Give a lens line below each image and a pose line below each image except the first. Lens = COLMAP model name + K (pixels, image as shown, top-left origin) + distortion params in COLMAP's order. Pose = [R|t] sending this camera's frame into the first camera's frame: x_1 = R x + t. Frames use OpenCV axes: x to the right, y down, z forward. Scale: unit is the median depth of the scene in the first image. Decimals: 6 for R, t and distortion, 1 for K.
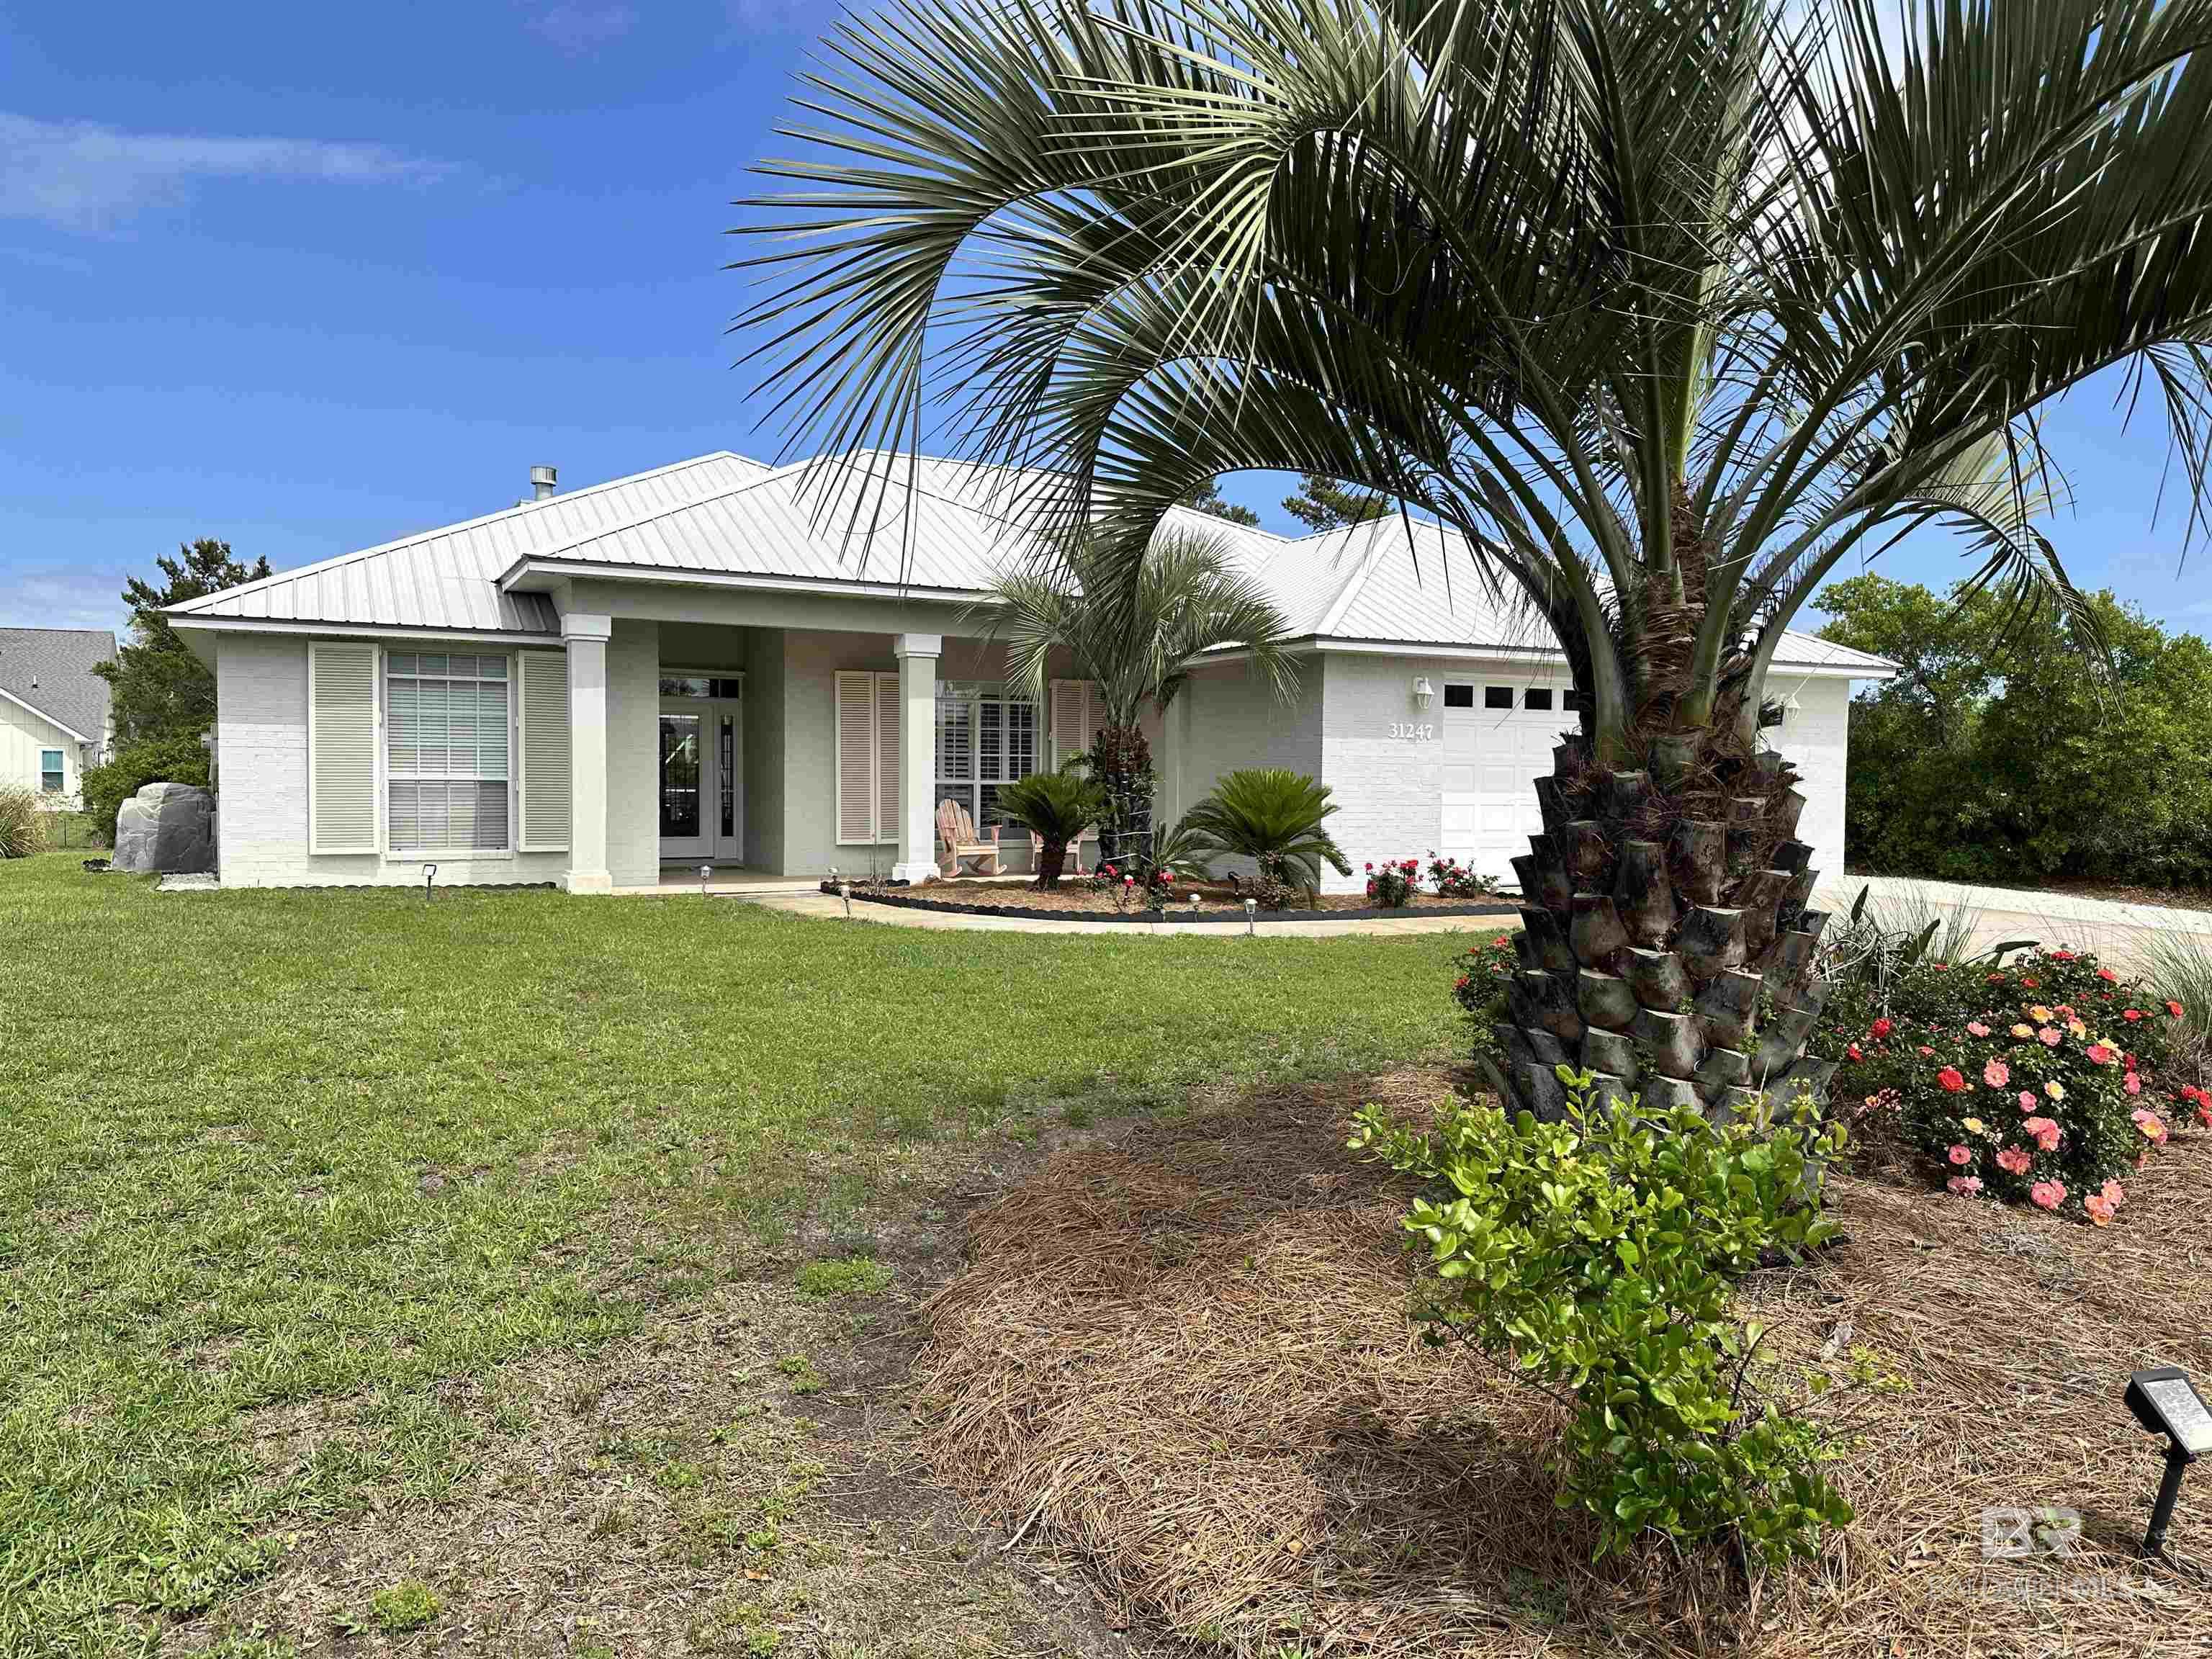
lens RADIAL K [[1550.4, 0, 1095.9], [0, 1550.4, 830.3], [0, 0, 1]] dist [0.177214, -0.314946]
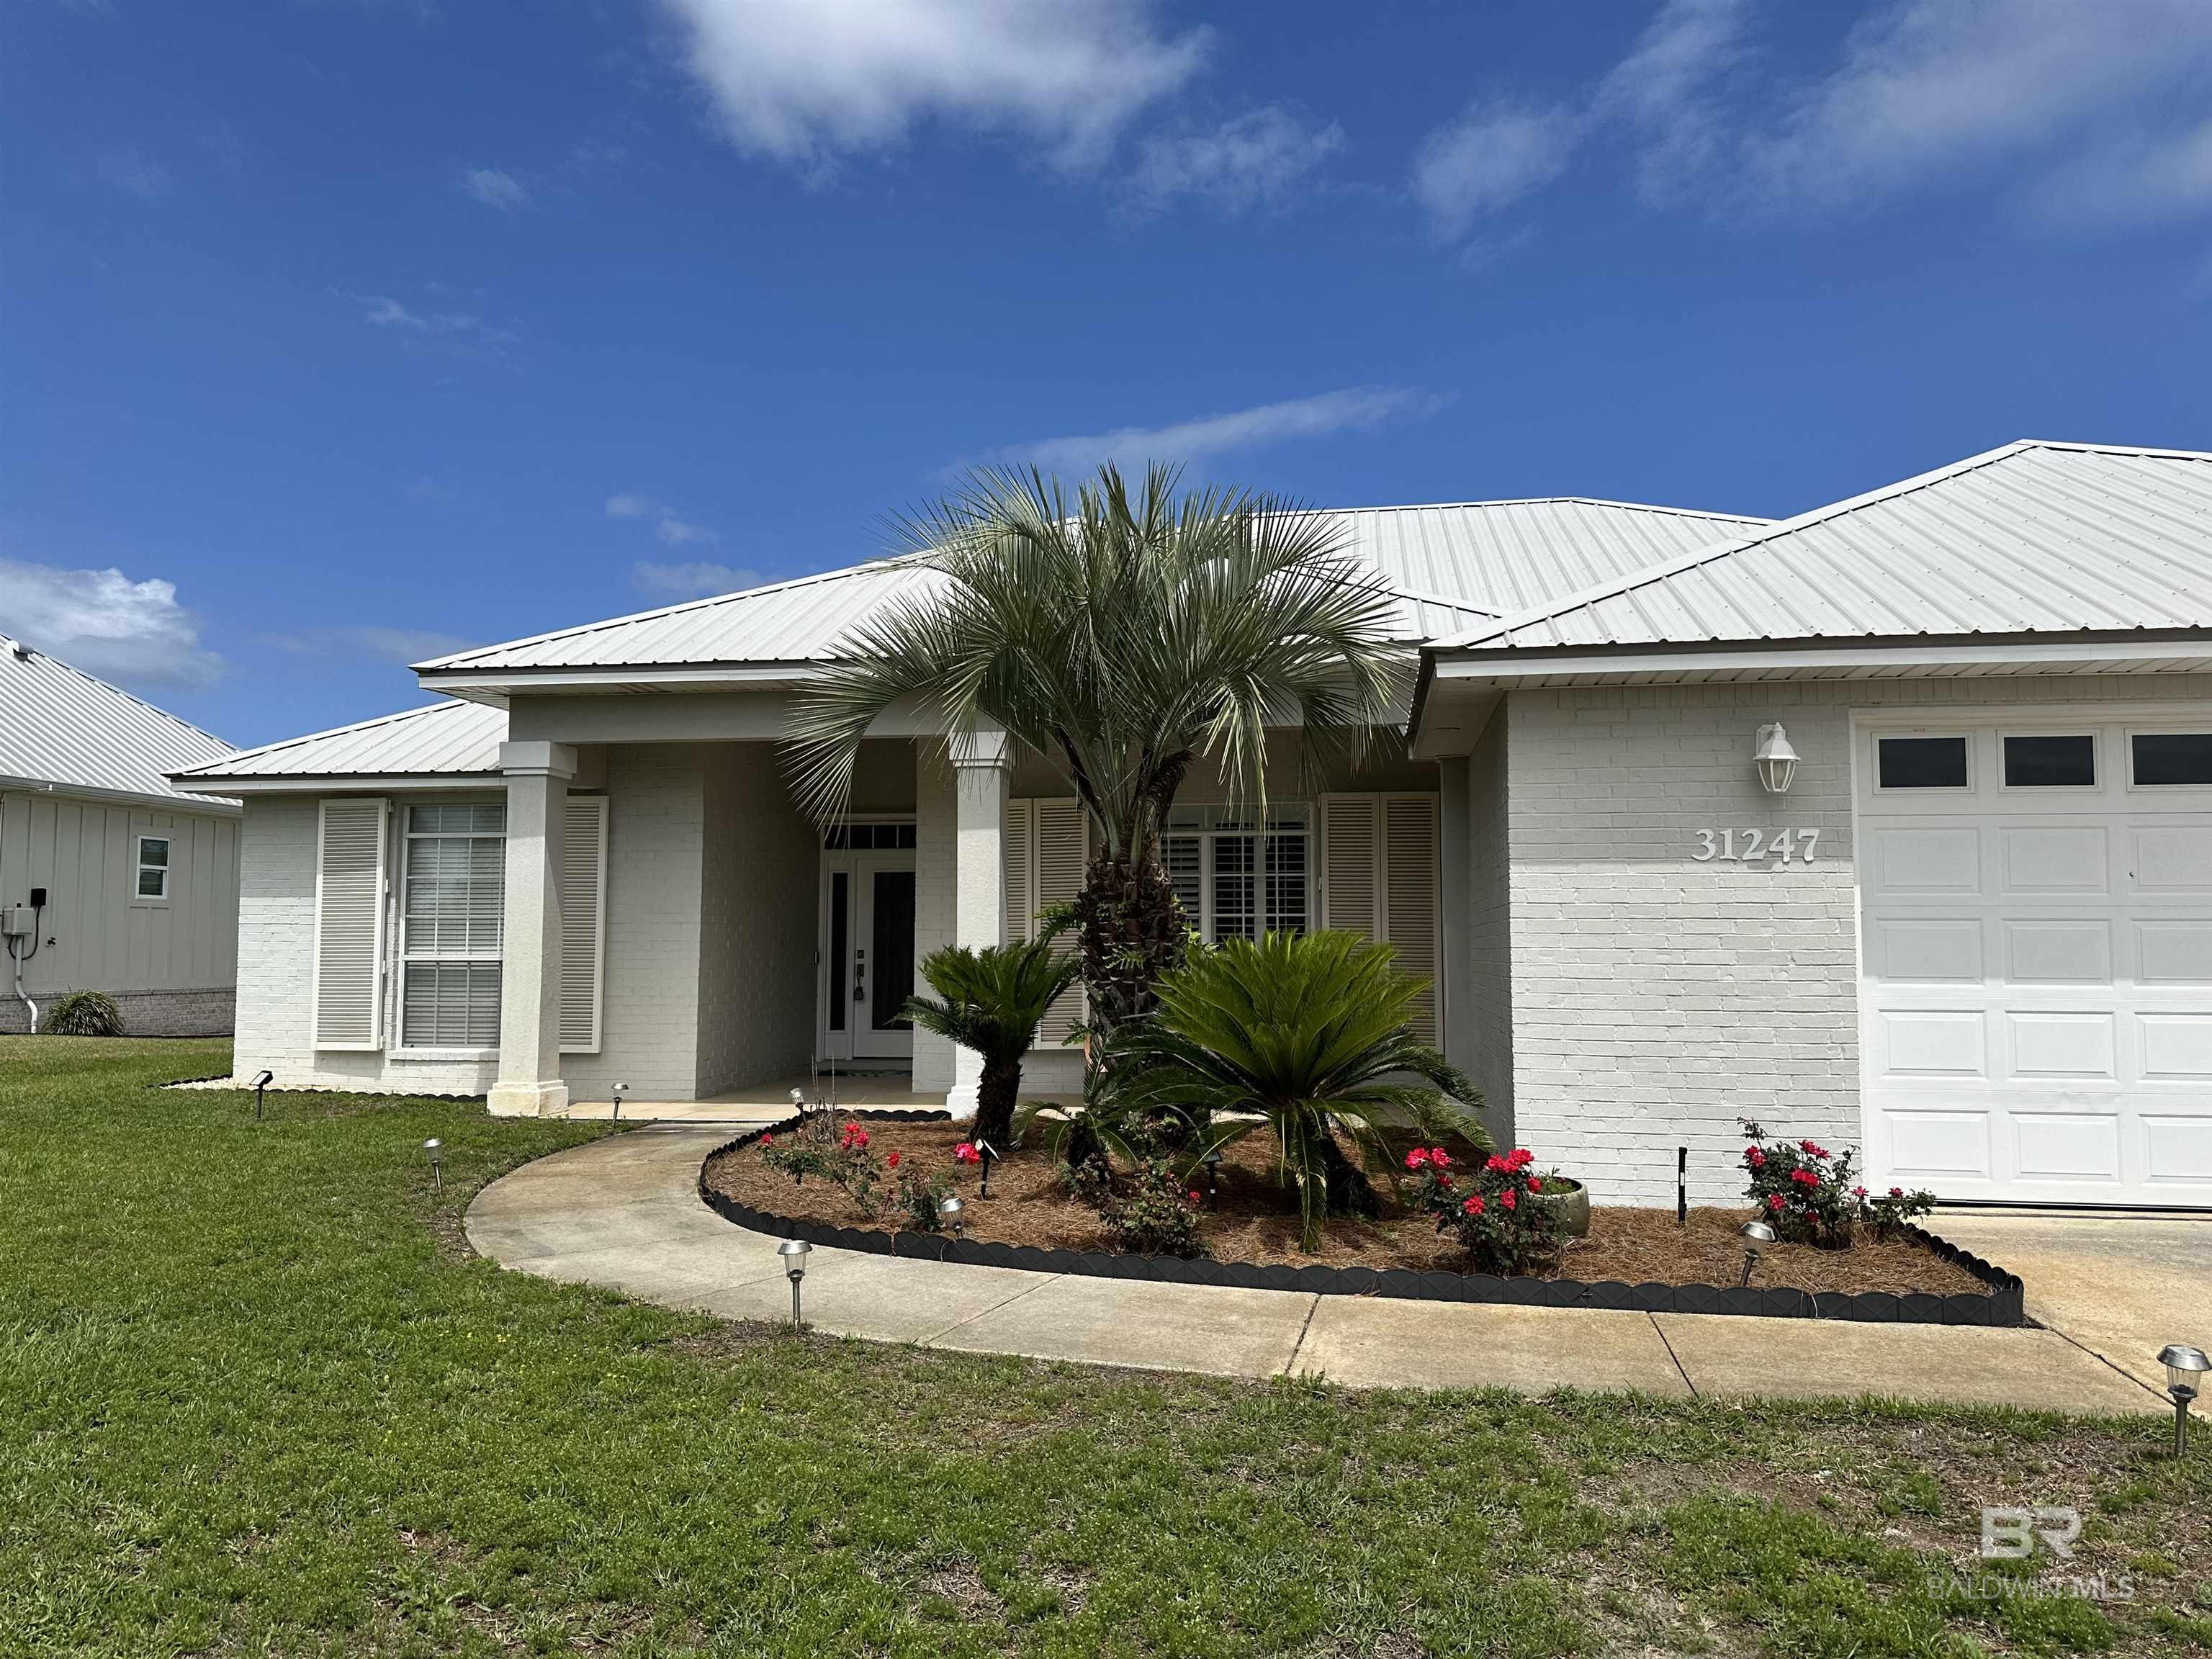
lens RADIAL K [[1550.4, 0, 1095.9], [0, 1550.4, 830.3], [0, 0, 1]] dist [0.177214, -0.314946]
pose [[0.798219, -0.051777, -0.600138, 0.342483], [-0.016260, 0.994084, -0.107392, -0.016643], [0.602148, 0.095481, 0.792654, 0.556822]]
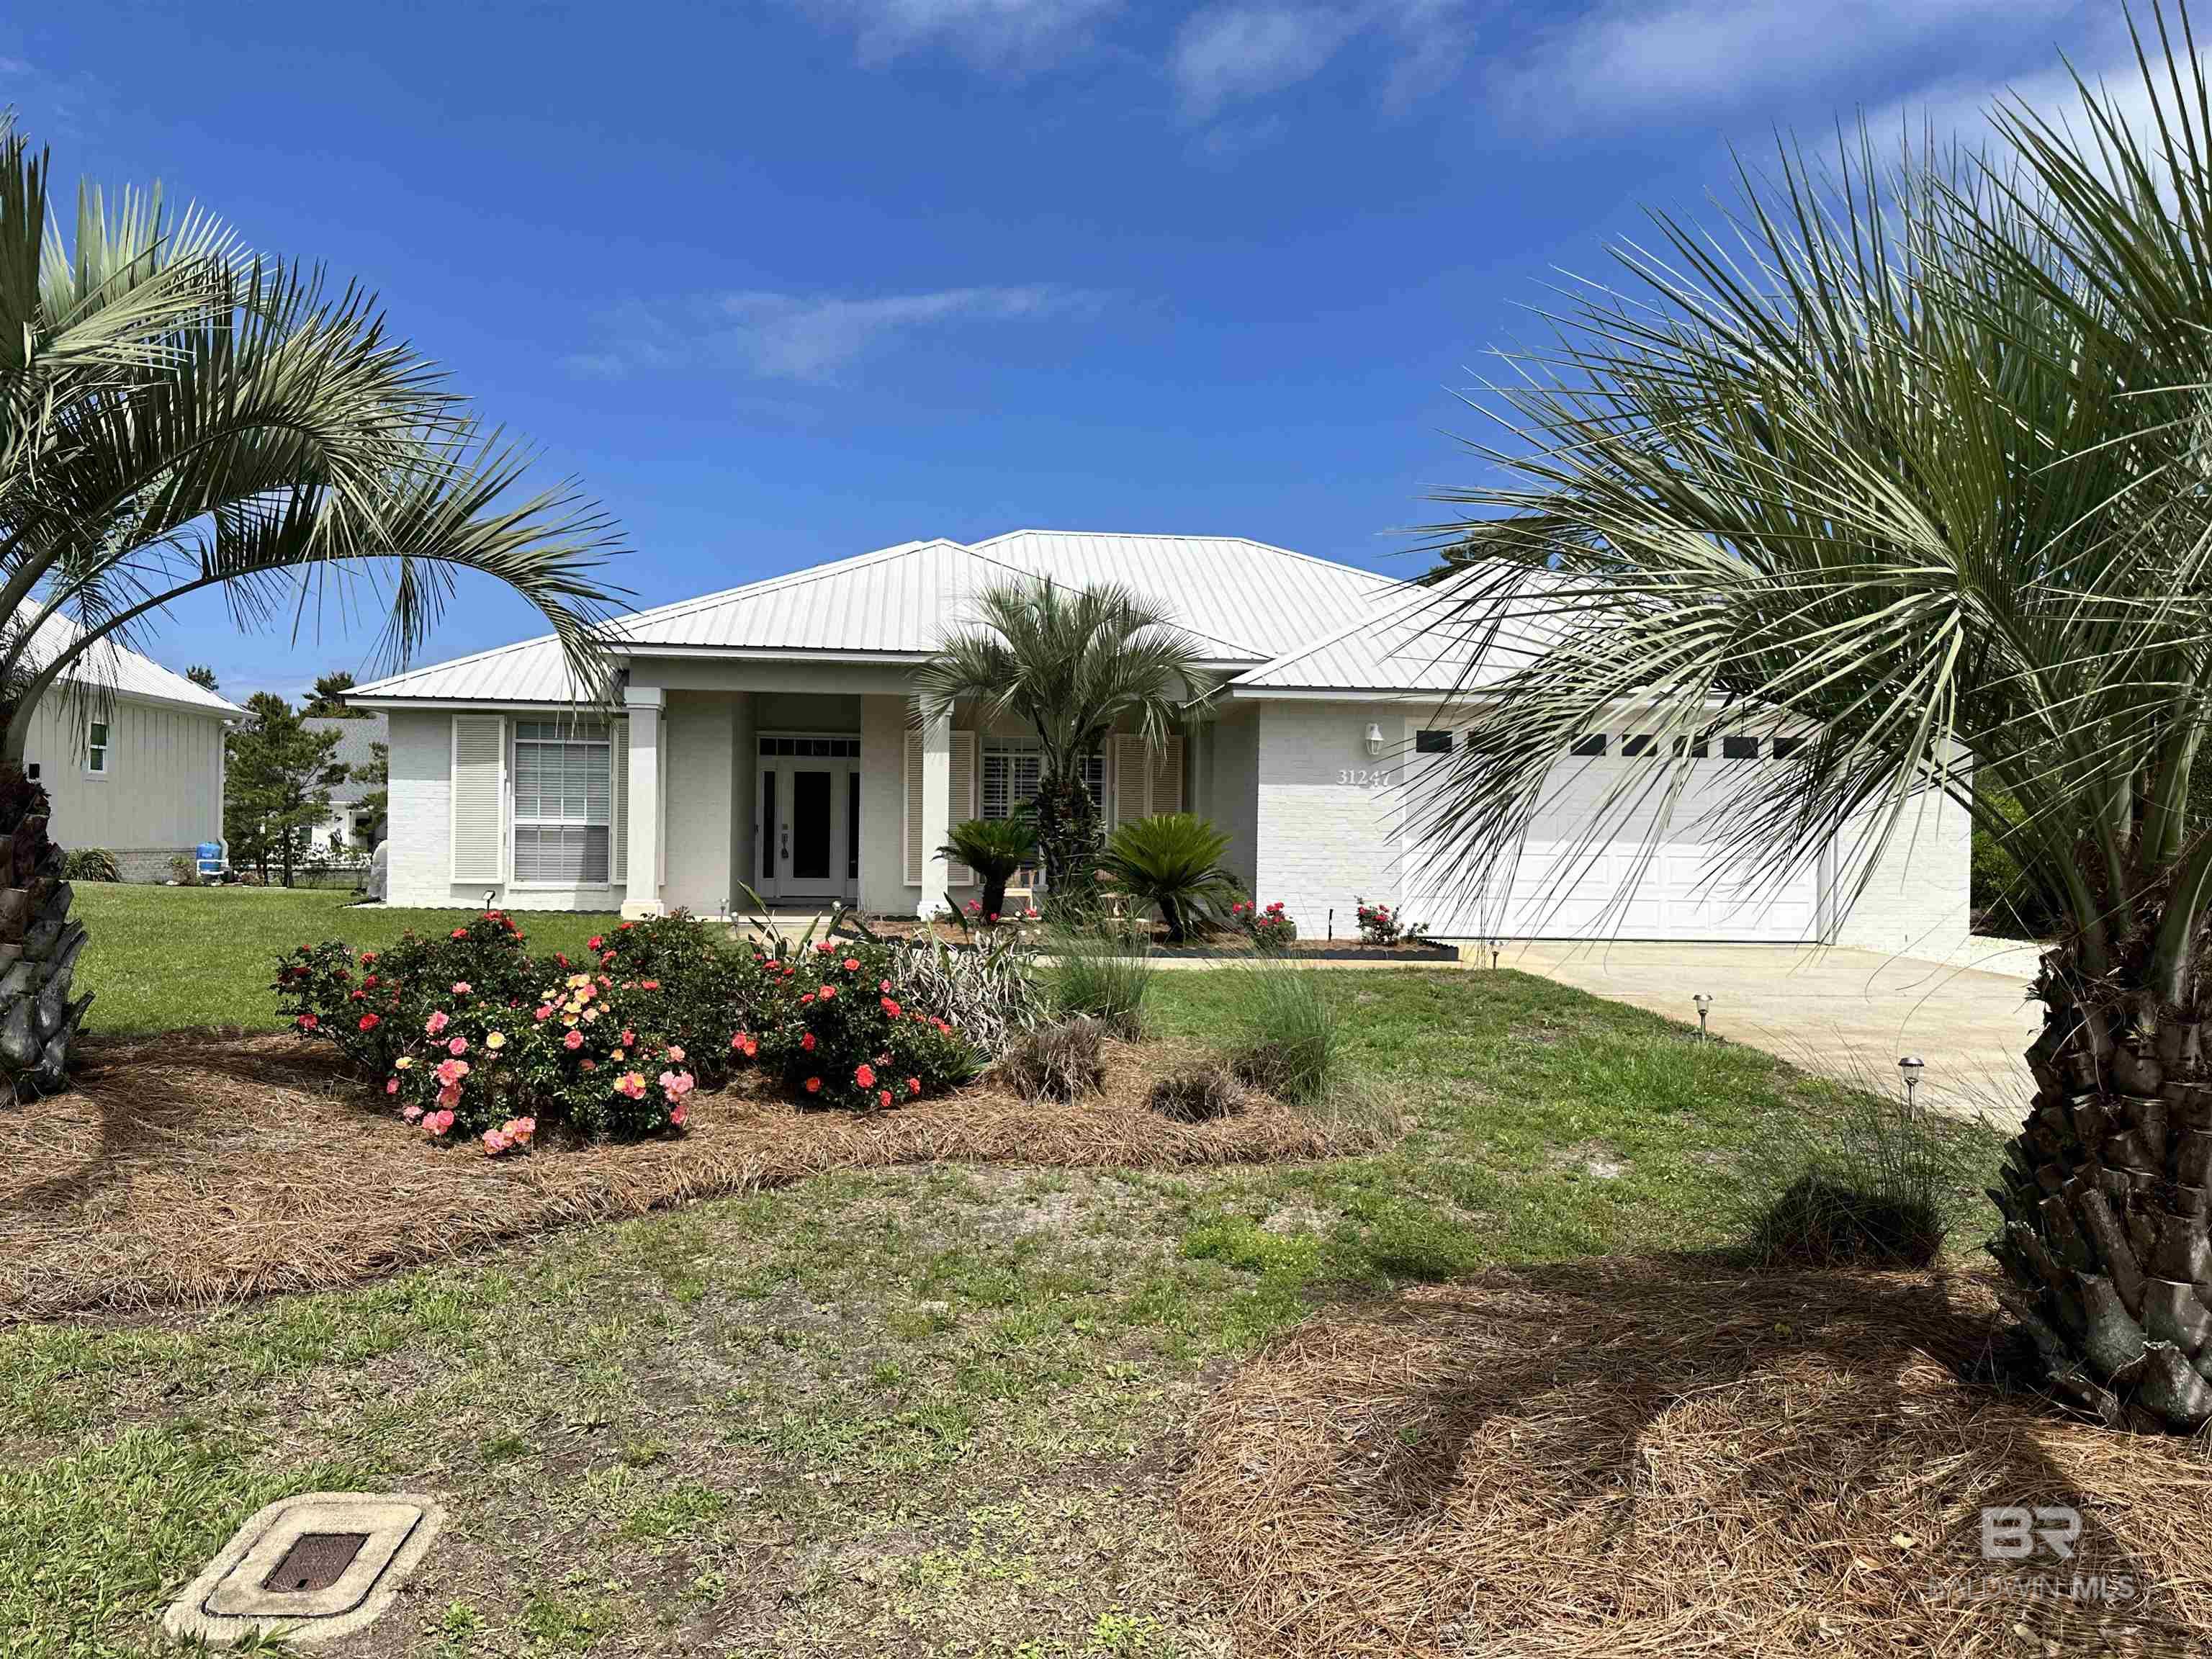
lens RADIAL K [[1550.4, 0, 1095.9], [0, 1550.4, 830.3], [0, 0, 1]] dist [0.177214, -0.314946]
pose [[0.930032, 0.002654, -0.367469, 0.431188], [-0.018989, 0.998985, -0.040843, 0.014502], [0.366988, 0.044963, 0.929138, 0.019954]]
